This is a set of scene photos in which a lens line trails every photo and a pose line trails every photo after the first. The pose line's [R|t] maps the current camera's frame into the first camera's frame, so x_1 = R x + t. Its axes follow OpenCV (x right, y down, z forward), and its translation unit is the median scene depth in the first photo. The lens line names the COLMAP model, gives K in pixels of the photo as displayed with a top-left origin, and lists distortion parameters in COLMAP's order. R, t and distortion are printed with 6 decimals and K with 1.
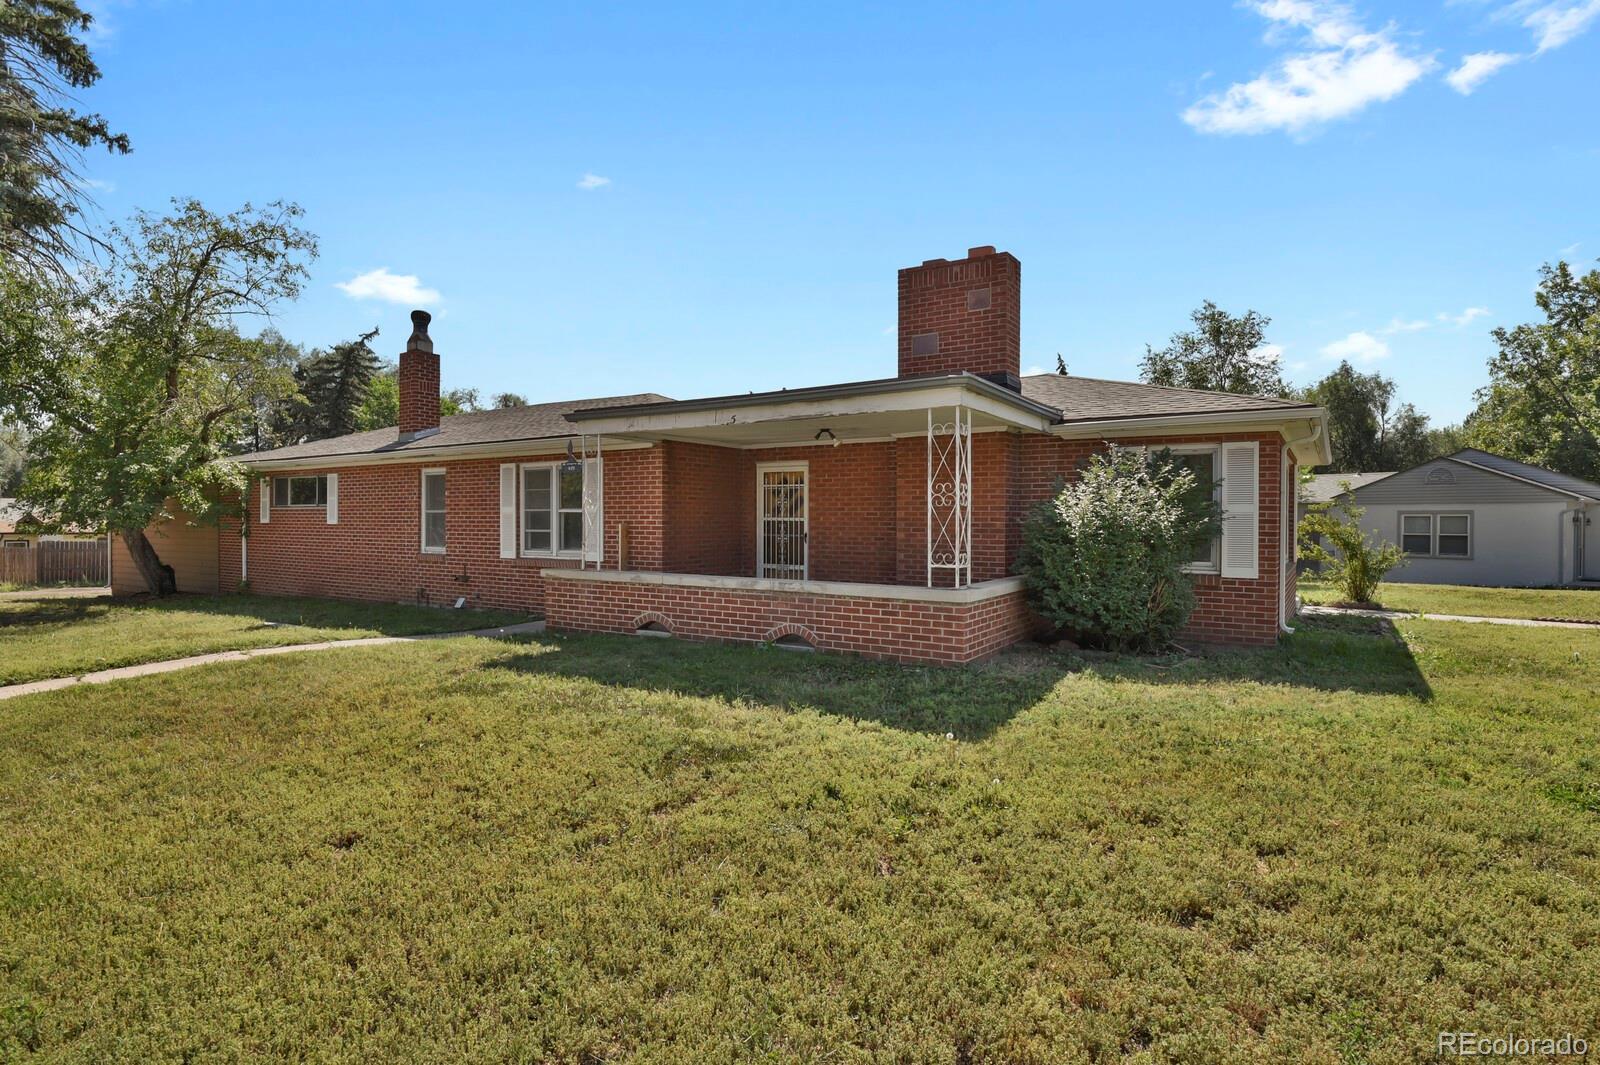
lens RADIAL K [[785.4, 0, 808.9], [0, 785.4, 526.8], [0, 0, 1]] dist [-0.010821, -0.011303]
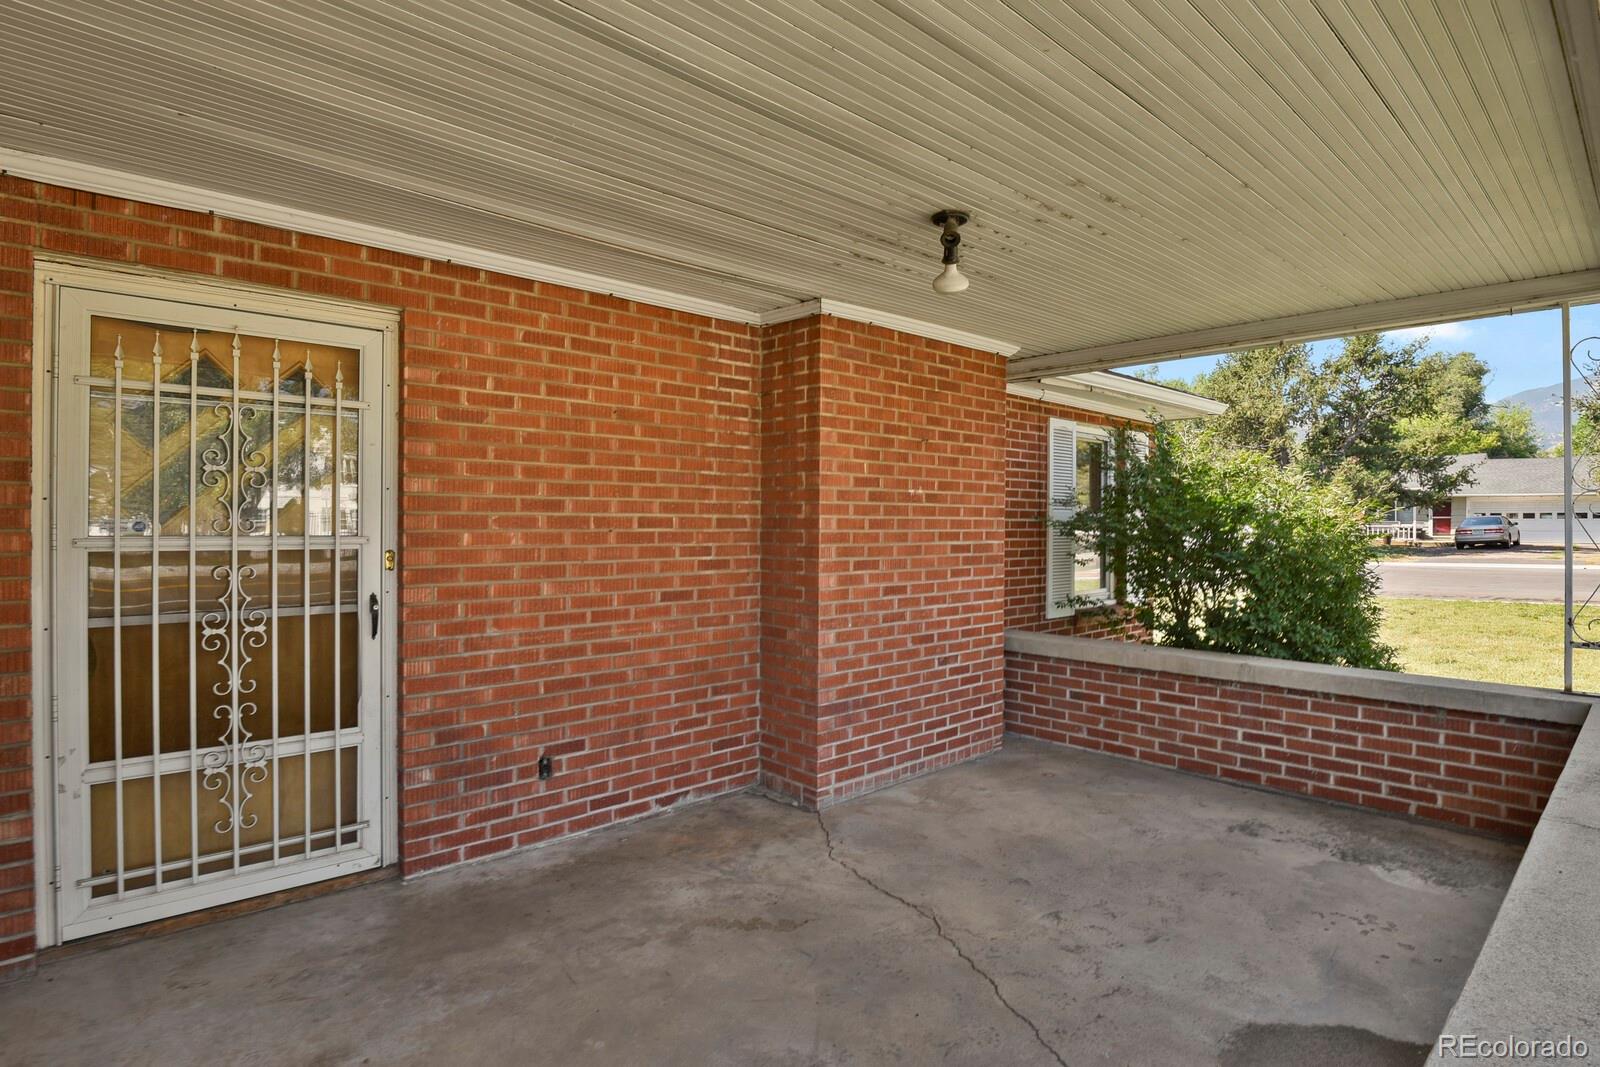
lens RADIAL K [[785.4, 0, 808.9], [0, 785.4, 527.8], [0, 0, 1]] dist [-0.010821, -0.011303]
pose [[0.258383, -0.005916, 0.966025, -0.234352], [0.007144, 0.999966, 0.004213, -0.015796], [-0.966016, 0.005812, 0.258416, 0.898404]]
